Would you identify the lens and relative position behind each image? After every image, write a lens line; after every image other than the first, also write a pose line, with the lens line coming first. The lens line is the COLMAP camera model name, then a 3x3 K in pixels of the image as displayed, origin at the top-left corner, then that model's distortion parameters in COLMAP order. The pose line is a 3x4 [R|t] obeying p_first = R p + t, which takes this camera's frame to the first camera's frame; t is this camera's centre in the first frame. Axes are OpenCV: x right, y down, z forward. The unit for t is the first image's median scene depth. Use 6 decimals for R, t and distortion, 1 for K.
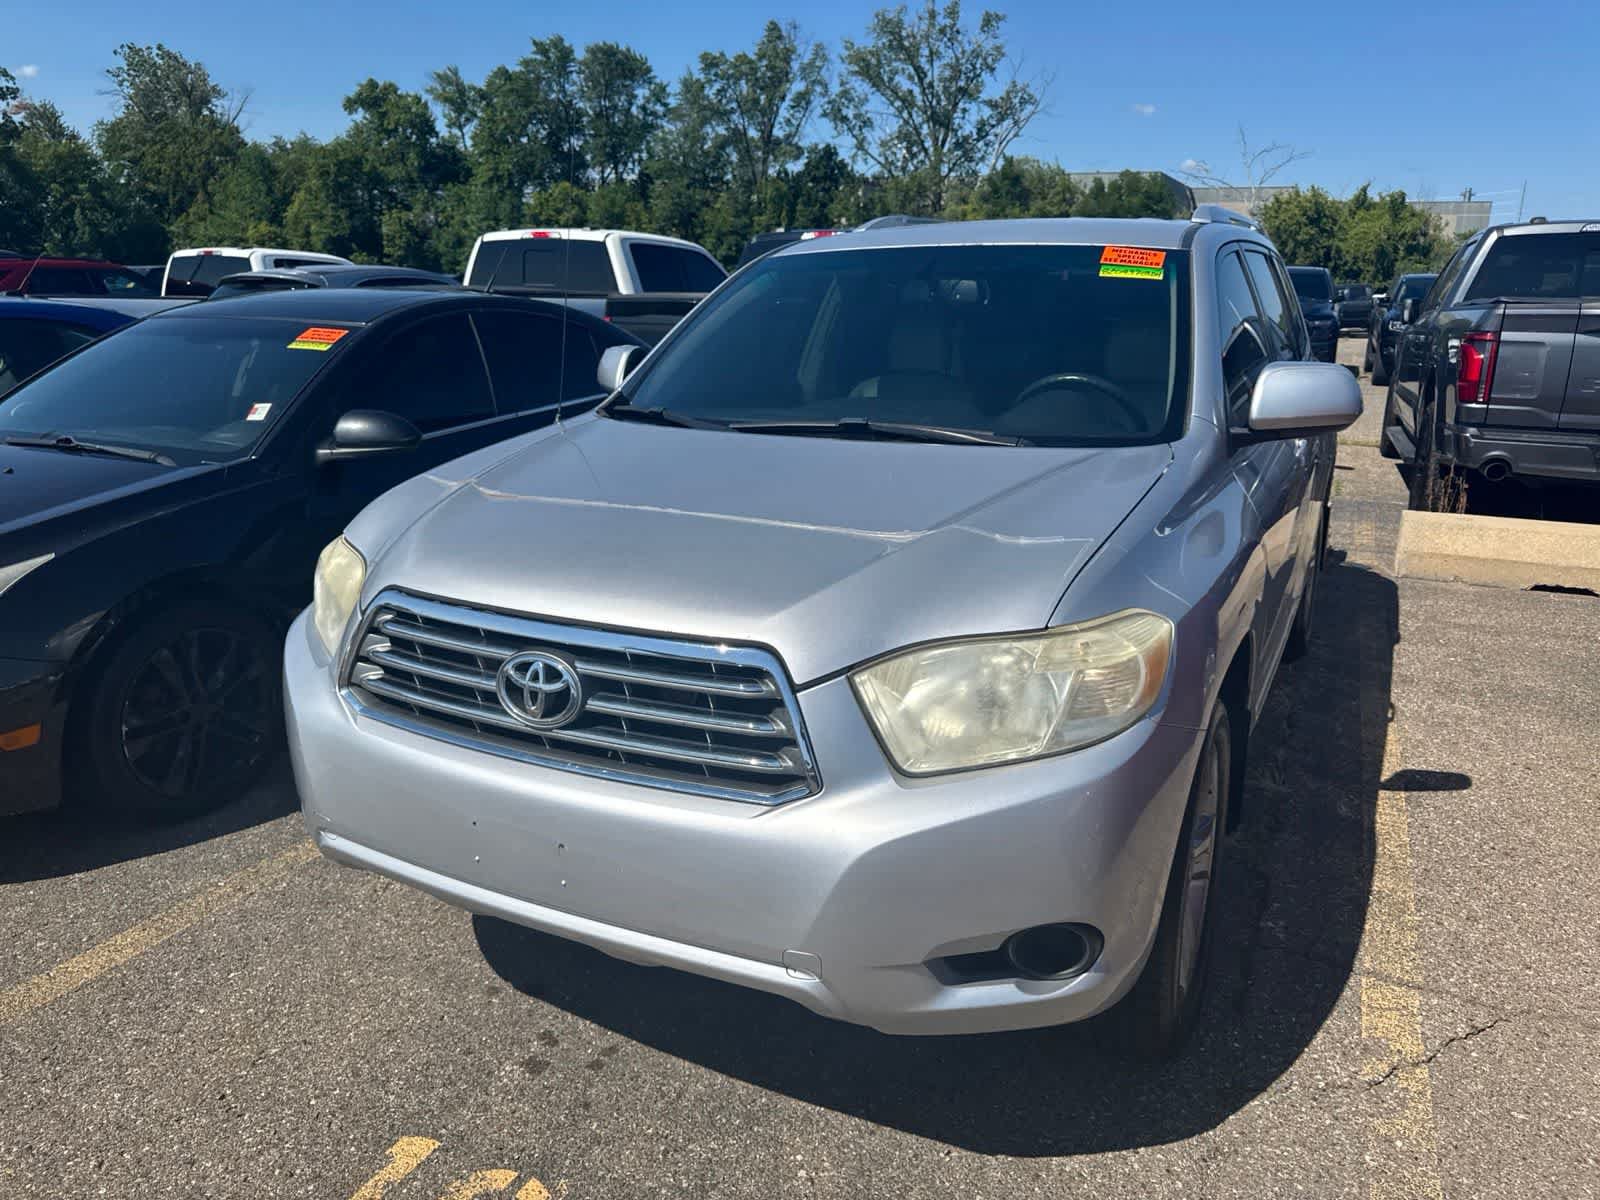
lens RADIAL K [[1151.4, 0, 801.7], [0, 1151.4, 598.1], [0, 0, 1]] dist [0.009200, -0.013540]
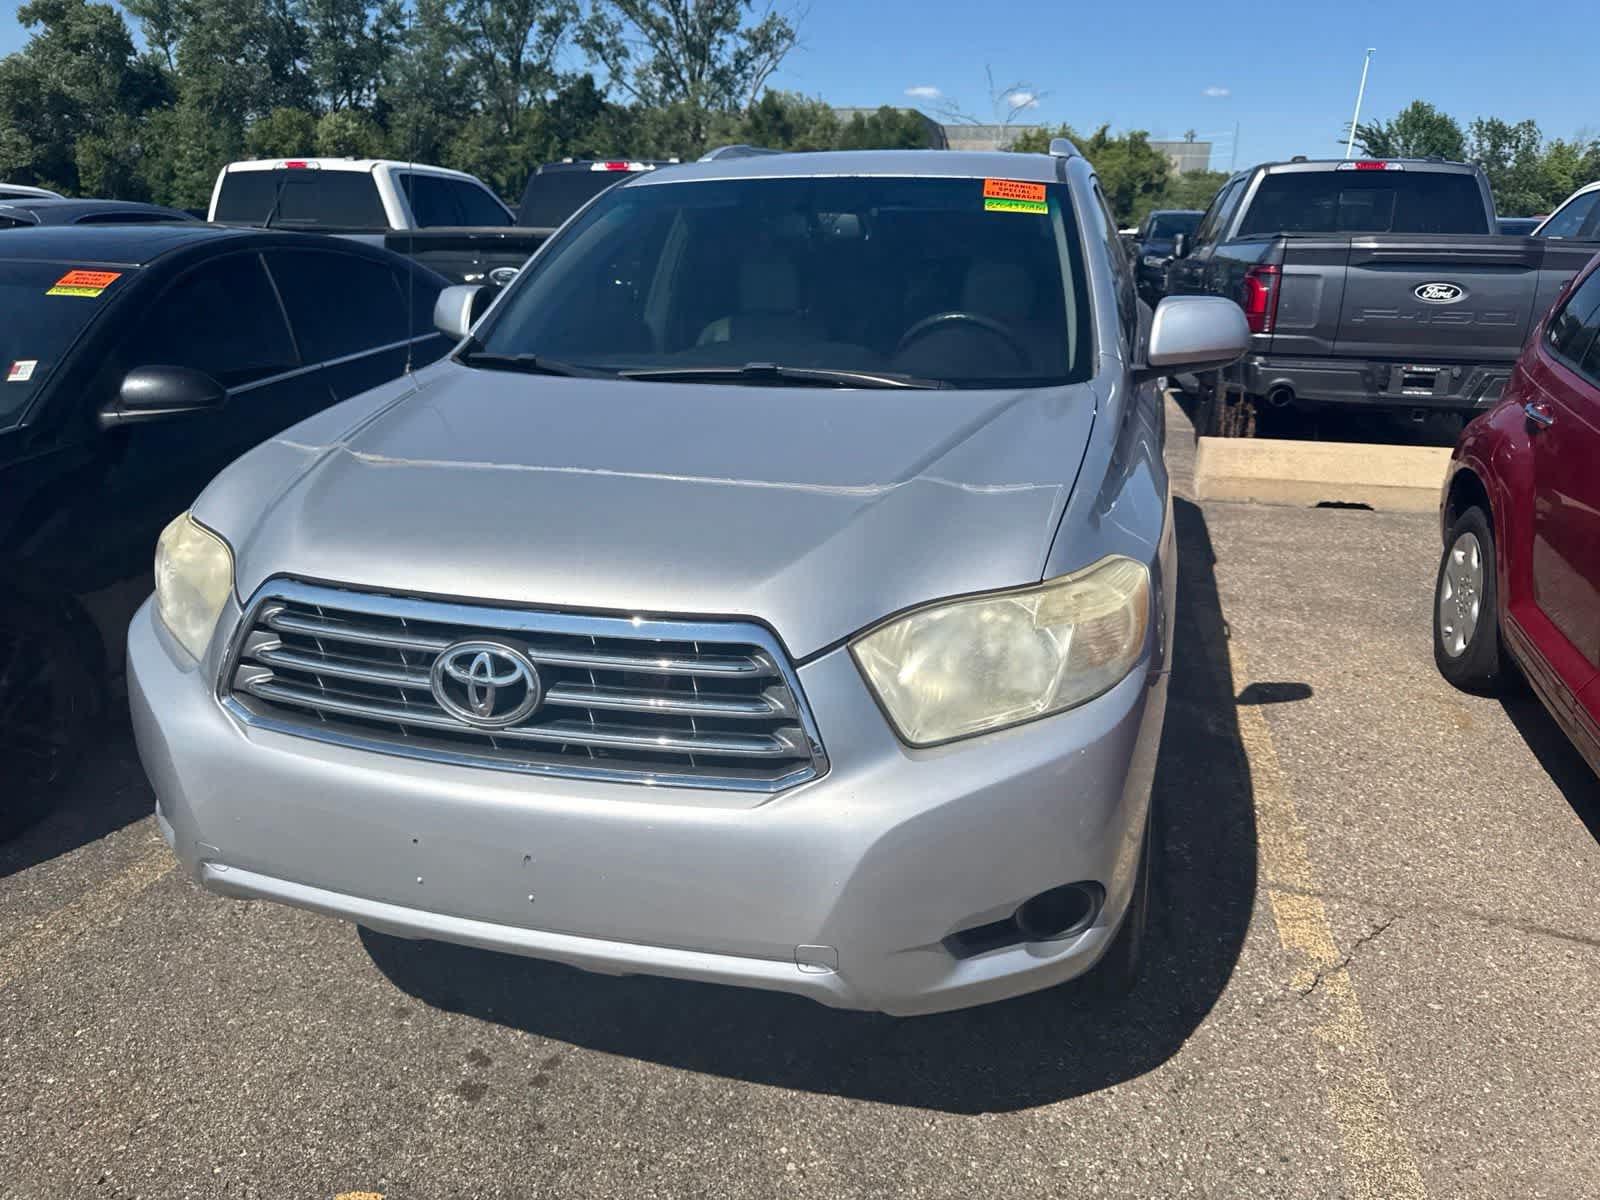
lens RADIAL K [[1151.4, 0, 807.7], [0, 1151.4, 594.0], [0, 0, 1]] dist [0.009200, -0.013540]
pose [[0.979541, -0.061711, 0.191549, -0.060473], [0.052601, 0.997246, 0.052289, -0.009009], [-0.194248, -0.041144, 0.980089, 0.037285]]
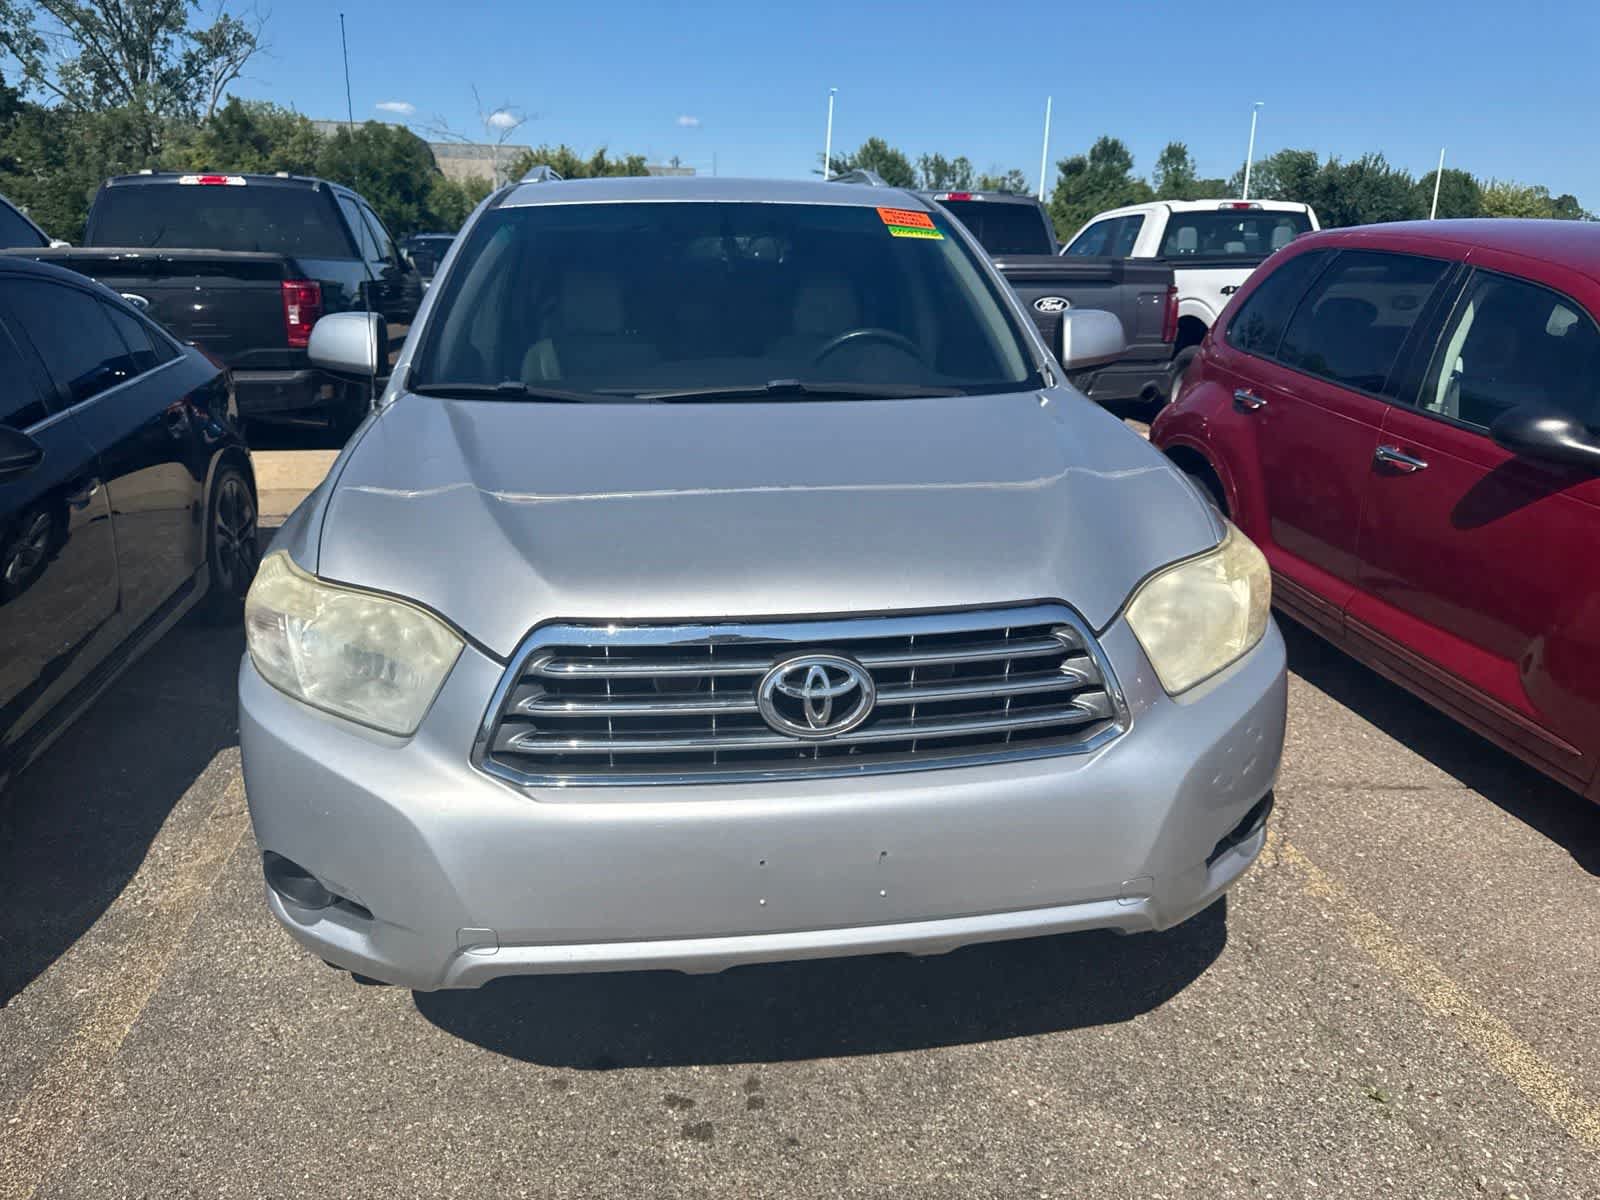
lens RADIAL K [[1151.4, 0, 810.6], [0, 1151.4, 590.4], [0, 0, 1]] dist [0.009200, -0.013540]
pose [[0.813923, -0.164386, 0.557231, -0.291035], [0.148438, 0.986142, 0.074099, -0.028302], [-0.561689, 0.022403, 0.827045, 0.104526]]
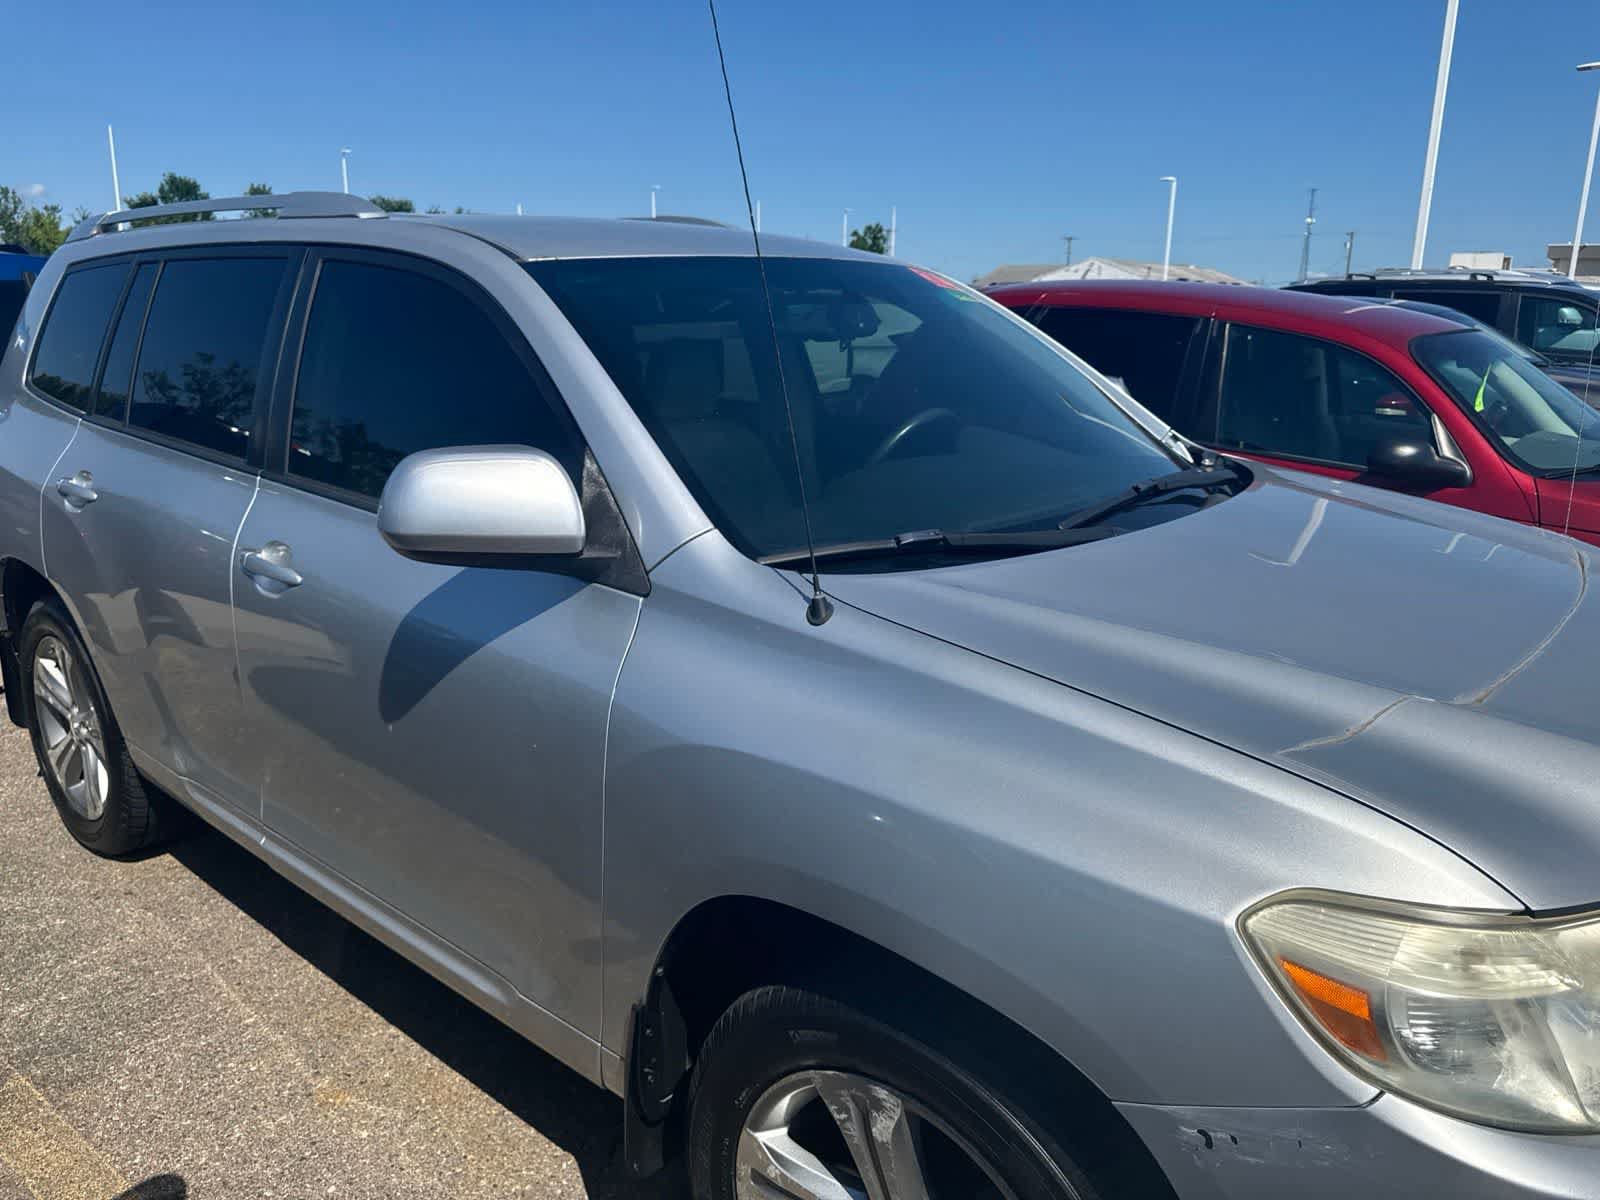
lens RADIAL K [[1151.4, 0, 795.9], [0, 1151.4, 600.1], [0, 0, 1]] dist [0.009200, -0.013540]
pose [[0.221960, -0.250897, 0.942223, -0.437550], [0.252028, 0.948252, 0.193132, -0.166989], [-0.941921, 0.194599, 0.273707, 0.586068]]
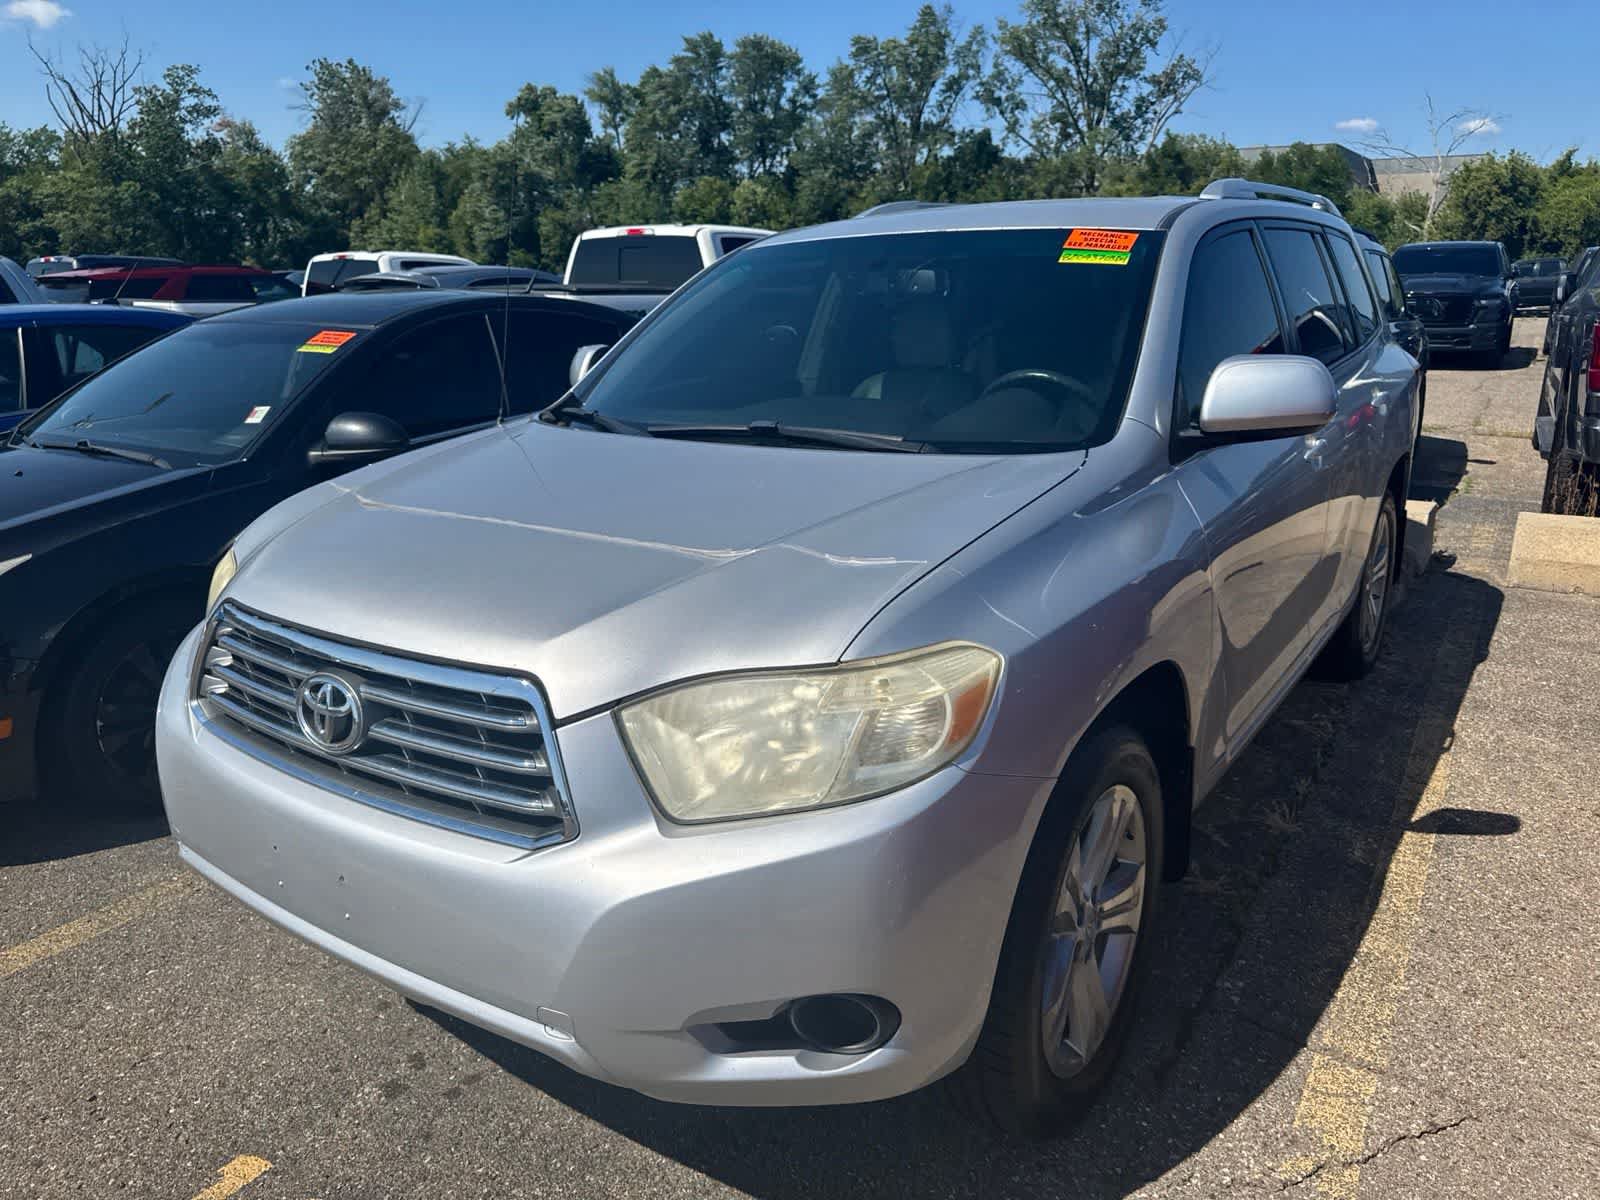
lens RADIAL K [[1151.4, 0, 788.0], [0, 1151.4, 600.6], [0, 0, 1]] dist [0.009200, -0.013540]
pose [[0.990000, 0.016174, -0.140135, 0.114108], [-0.014752, 0.999829, 0.011183, -0.012113], [0.140292, -0.009004, 0.990069, 0.041335]]
